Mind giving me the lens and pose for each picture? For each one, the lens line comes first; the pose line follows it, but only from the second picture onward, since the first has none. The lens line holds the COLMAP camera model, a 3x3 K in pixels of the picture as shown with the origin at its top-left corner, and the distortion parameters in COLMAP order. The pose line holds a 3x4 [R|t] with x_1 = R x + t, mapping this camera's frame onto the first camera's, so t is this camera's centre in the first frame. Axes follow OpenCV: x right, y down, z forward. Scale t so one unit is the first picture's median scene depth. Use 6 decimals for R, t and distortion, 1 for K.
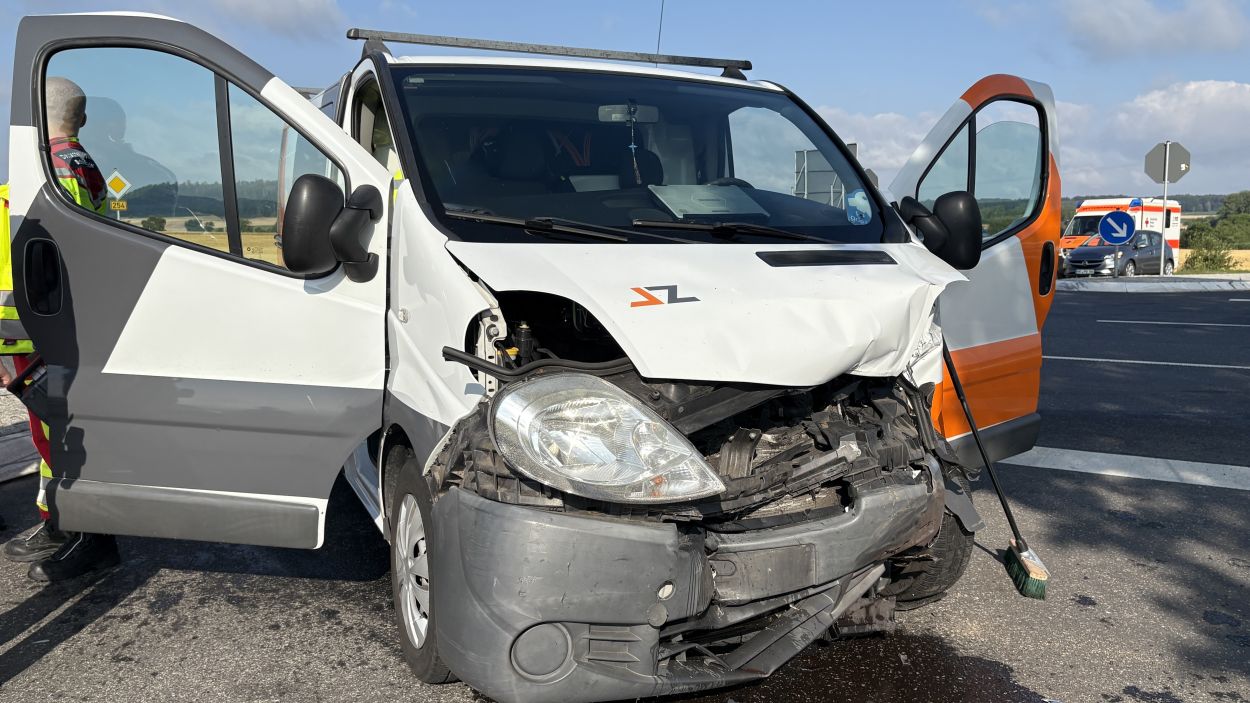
lens RADIAL K [[1042.8, 0, 625.0], [0, 1042.8, 351.5], [0, 0, 1]] dist [0.133212, -0.242803]
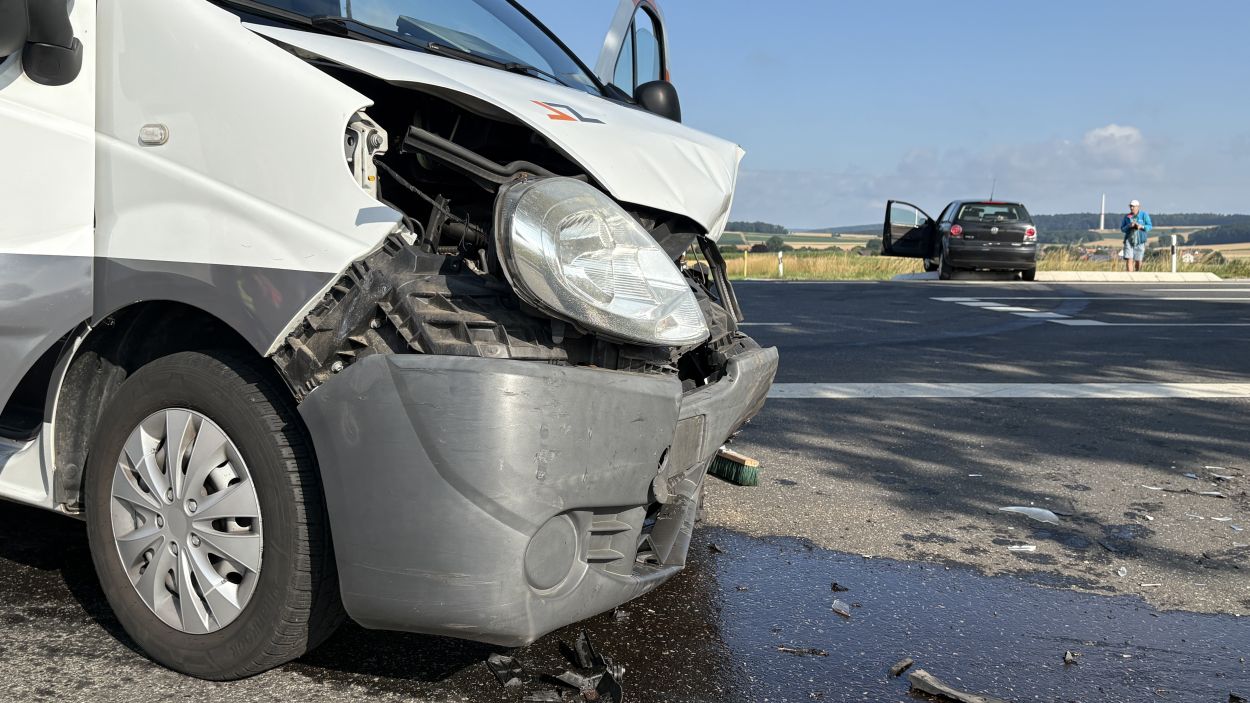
lens RADIAL K [[1061.4, 0, 625.0], [0, 1061.4, 351.5], [0, 0, 1]] dist [0.085926, -0.199960]
pose [[0.806080, -0.046525, 0.589975, -0.393604], [0.054611, 0.998499, 0.004127, 0.120487], [-0.589282, 0.028893, 0.807411, 0.309653]]
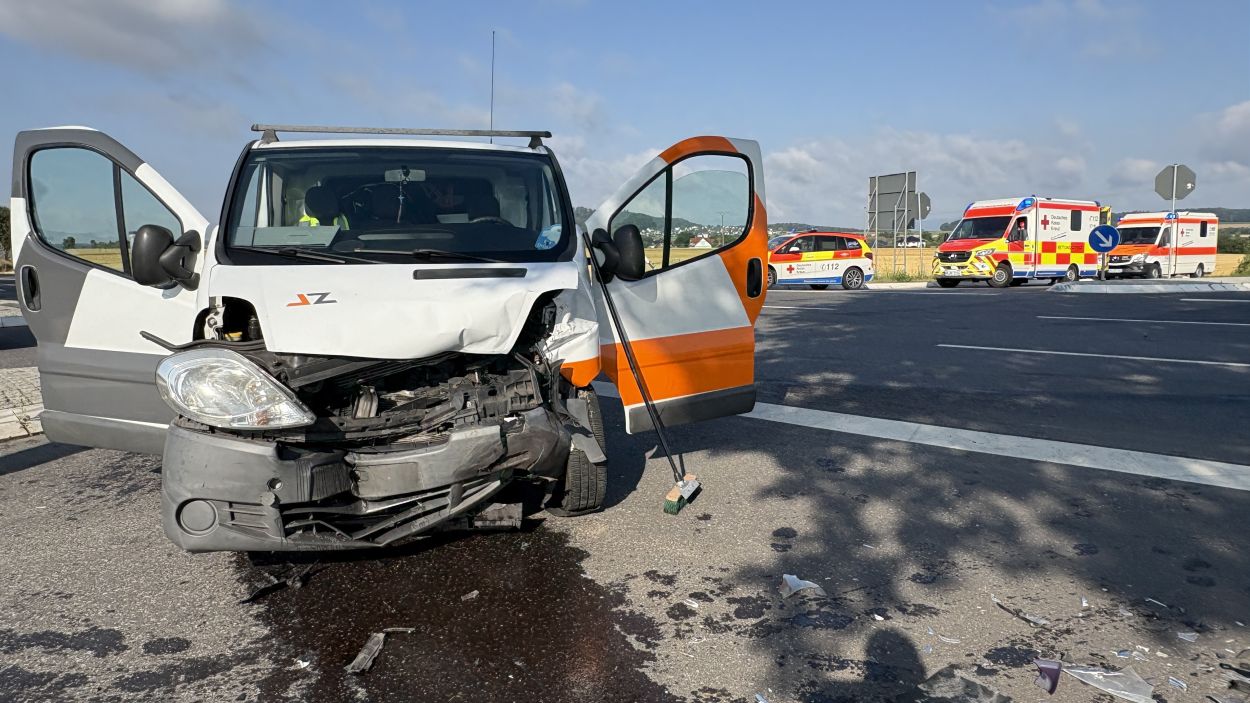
lens RADIAL K [[828.9, 0, 625.0], [0, 828.9, 351.5], [0, 0, 1]] dist [-0.003412, 0.001030]
pose [[0.983818, 0.010576, -0.178857, 0.675892], [-0.007929, 0.999848, 0.015507, 0.001067], [0.178994, -0.013838, 0.983753, -0.123380]]
